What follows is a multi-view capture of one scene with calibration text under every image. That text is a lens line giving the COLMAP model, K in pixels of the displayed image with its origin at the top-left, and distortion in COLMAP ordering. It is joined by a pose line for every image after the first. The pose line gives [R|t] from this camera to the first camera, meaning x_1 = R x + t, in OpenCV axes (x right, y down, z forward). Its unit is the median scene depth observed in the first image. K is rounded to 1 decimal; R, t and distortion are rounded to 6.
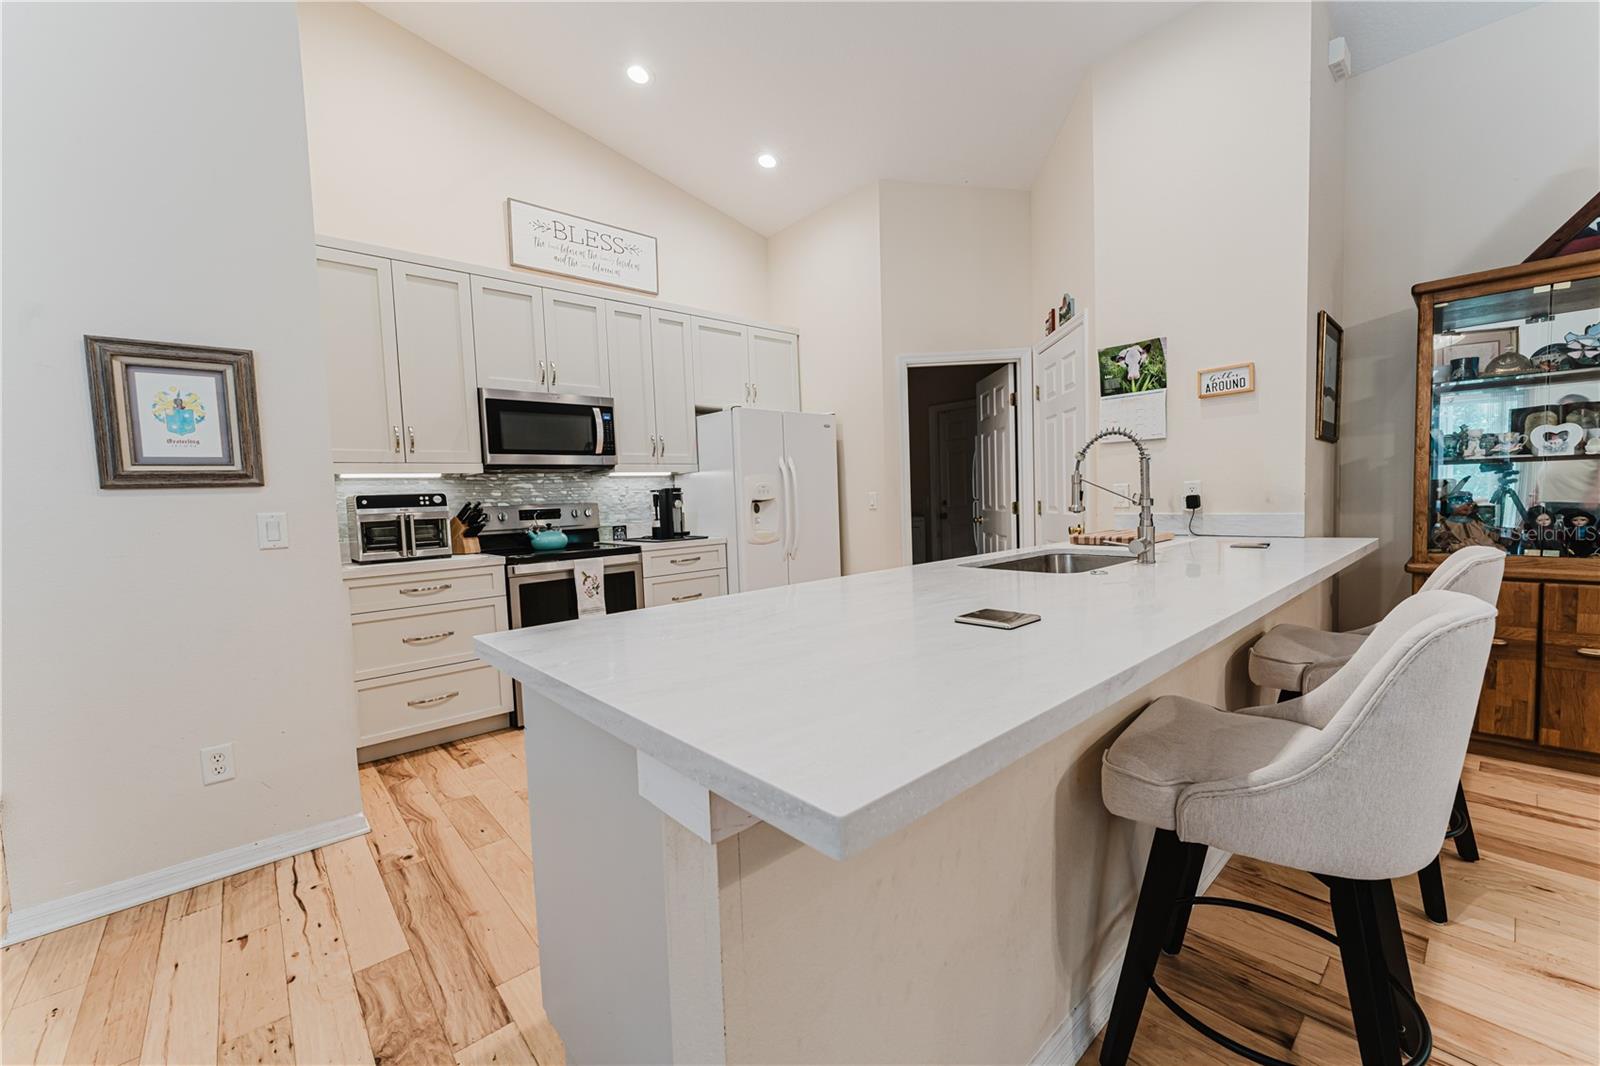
lens RADIAL K [[636.6, 0, 803.4], [0, 636.6, 534.5], [0, 0, 1]] dist [-0.000220, -0.000191]
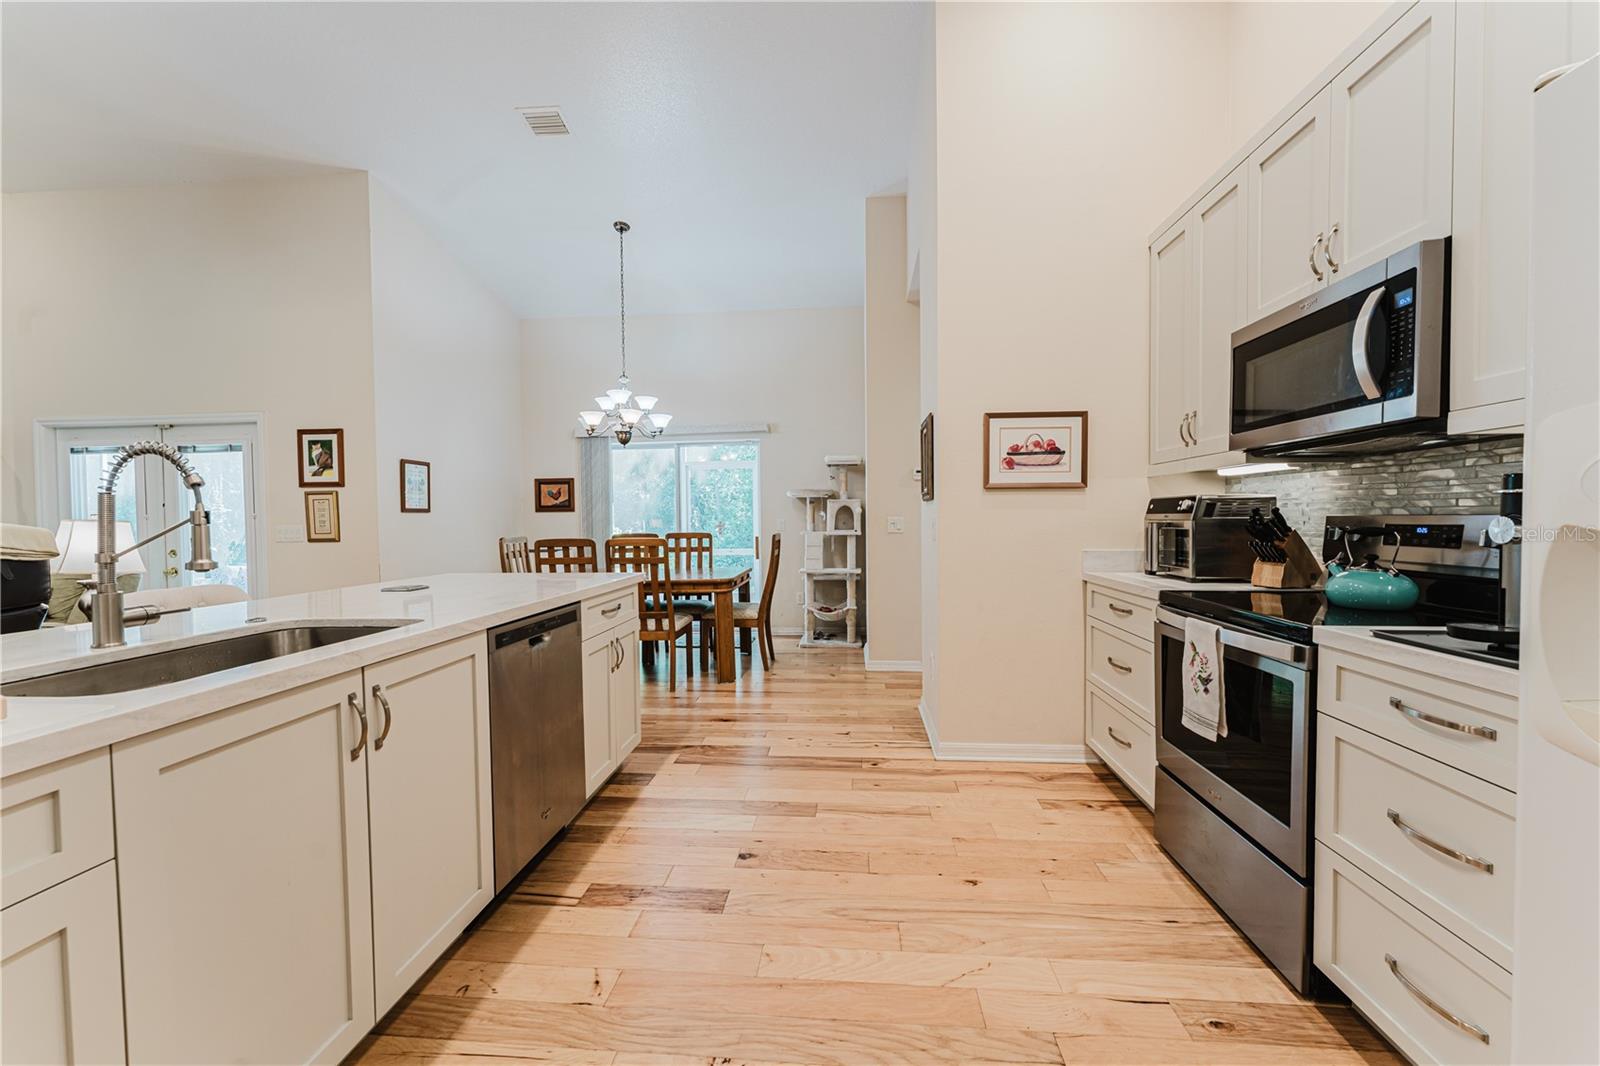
lens RADIAL K [[636.6, 0, 802.6], [0, 636.6, 534.3], [0, 0, 1]] dist [-0.000220, -0.000191]
pose [[-0.723345, 0.061474, -0.687745, 0.268892], [-0.007054, 0.995319, 0.096385, -0.084097], [0.690451, 0.074571, -0.719526, 1.159401]]
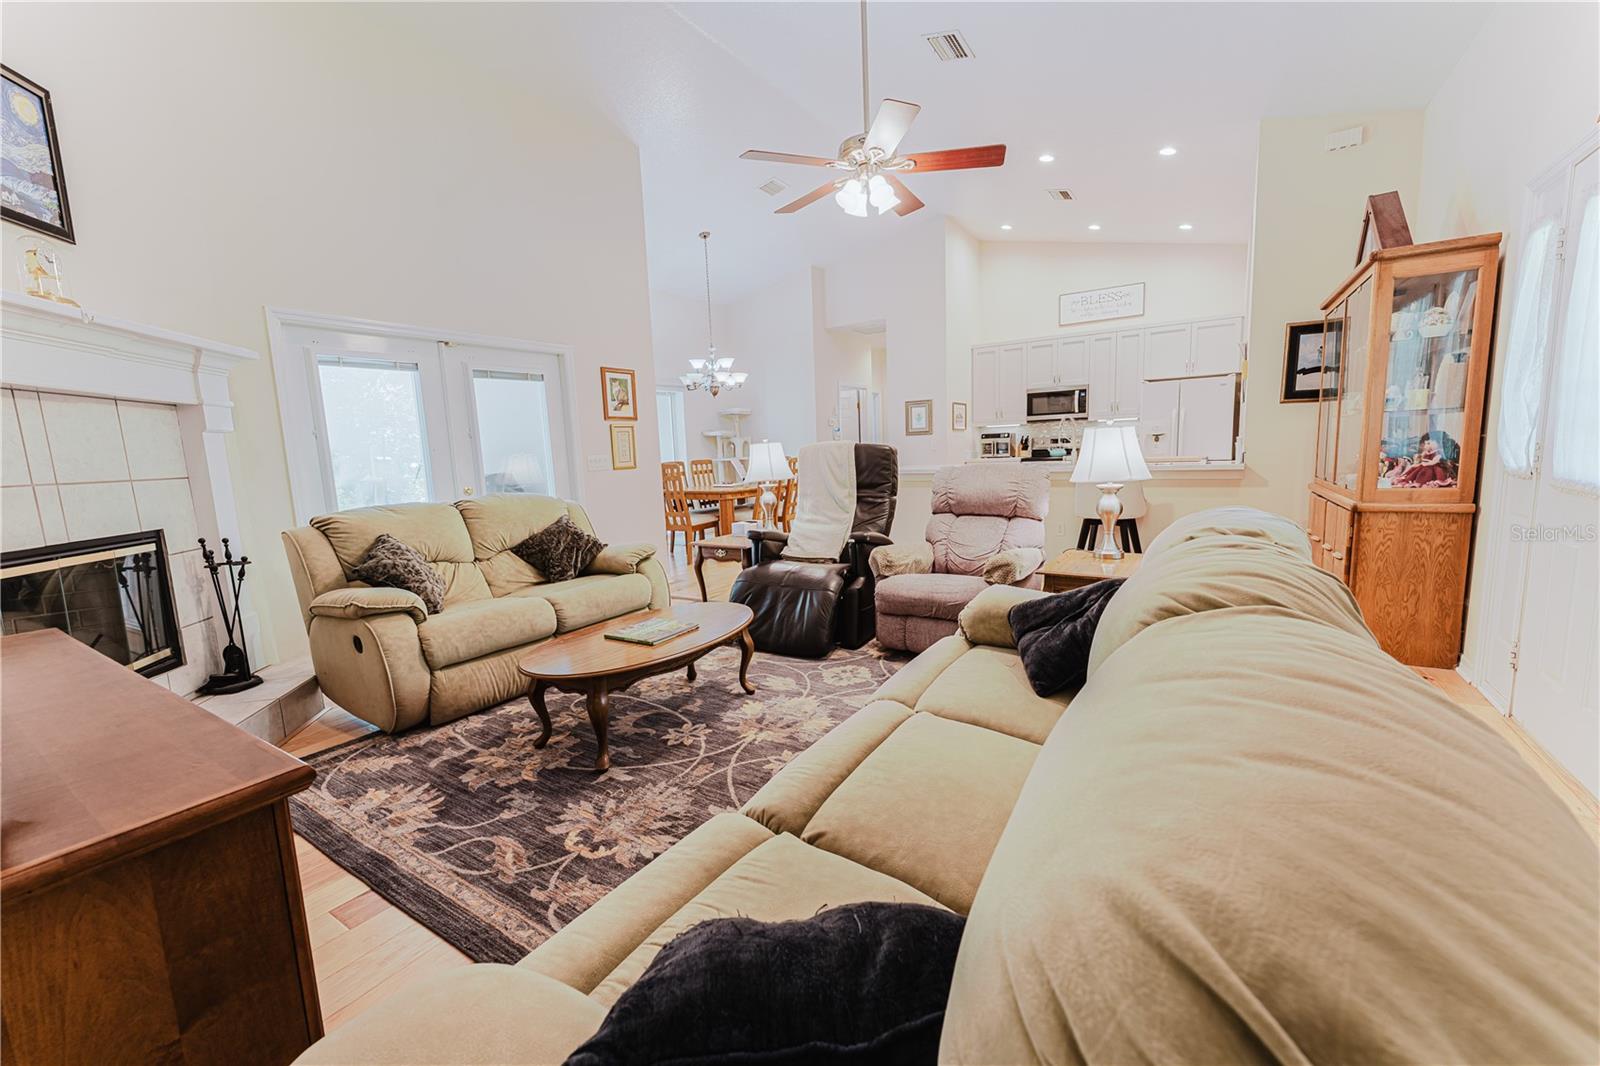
lens RADIAL K [[636.6, 0, 805.2], [0, 636.6, 536.3], [0, 0, 1]] dist [-0.000220, -0.000191]
pose [[0.271416, 0.157990, -0.949406, 1.670543], [-0.030530, 0.987352, 0.155577, -0.024779], [0.961978, -0.013240, 0.272806, -0.500797]]
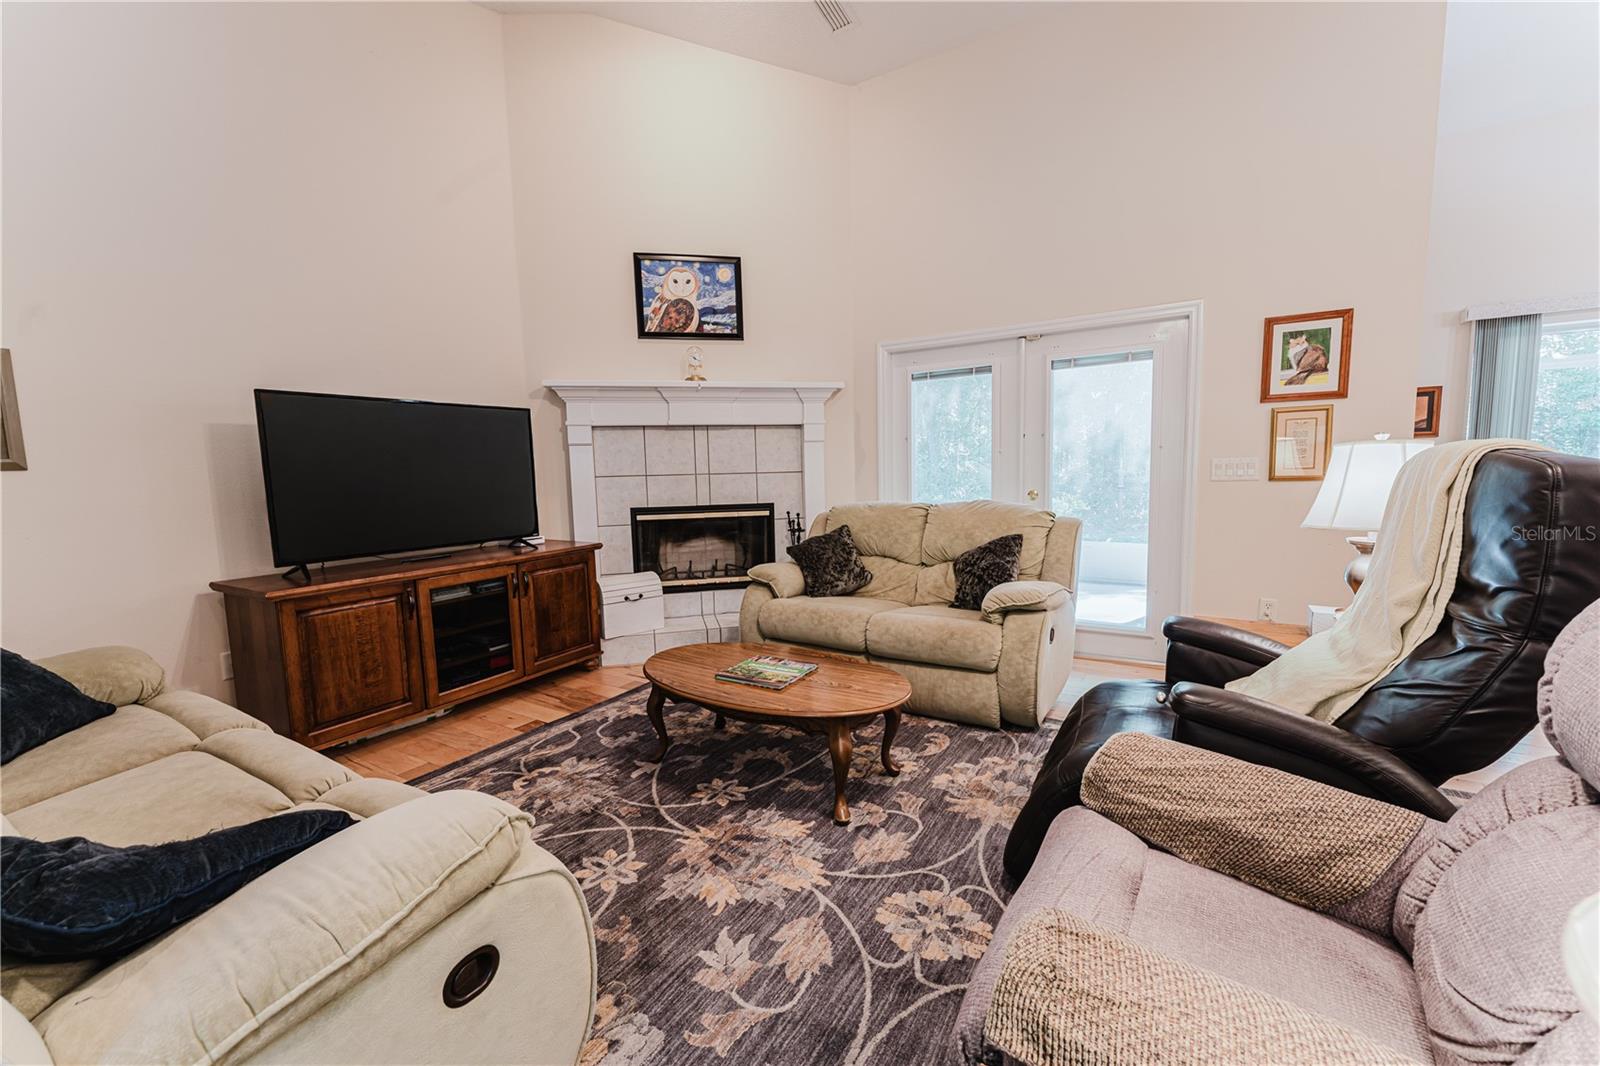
lens RADIAL K [[636.6, 0, 794.3], [0, 636.6, 532.0], [0, 0, 1]] dist [-0.000220, -0.000191]
pose [[-0.956099, 0.087680, -0.279620, 1.040018], [0.040181, 0.984402, 0.171286, -0.047042], [0.290277, 0.152531, -0.944708, 0.172847]]
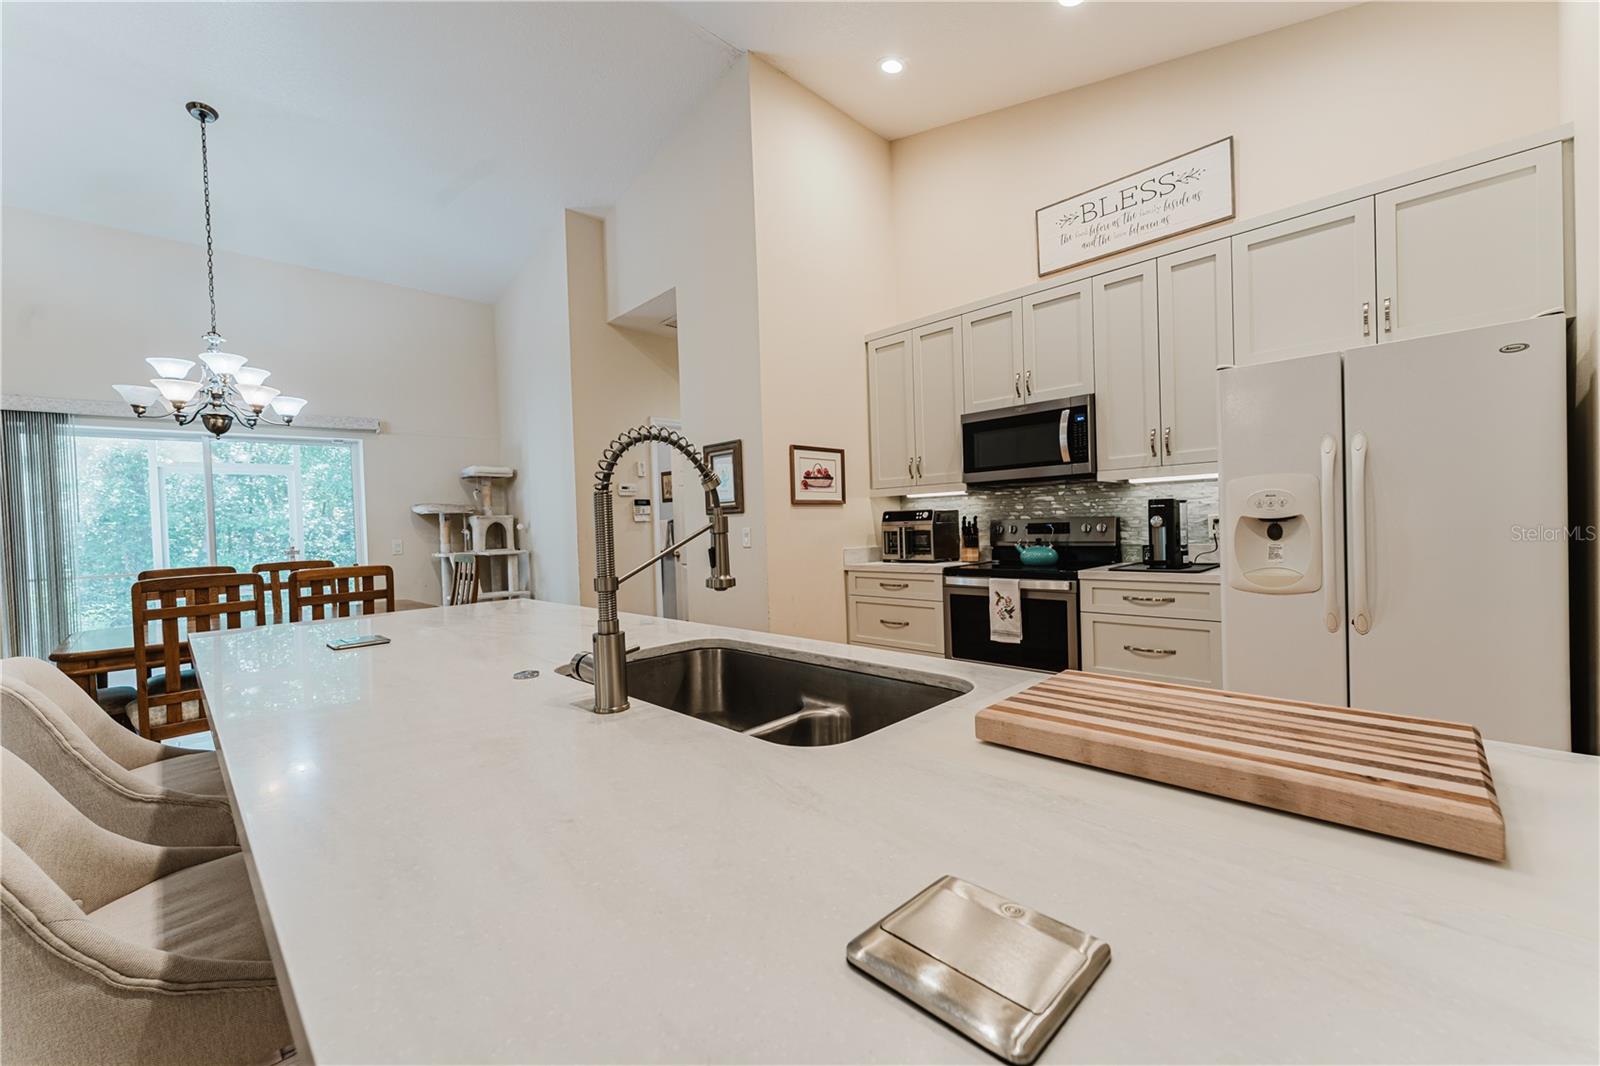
lens RADIAL K [[636.6, 0, 803.0], [0, 636.6, 534.2], [0, 0, 1]] dist [-0.000220, -0.000191]
pose [[0.057125, 0.051711, -0.997027, 0.593115], [-0.030161, 0.998291, 0.050049, -0.067483], [0.997911, 0.027212, 0.058588, 0.651471]]
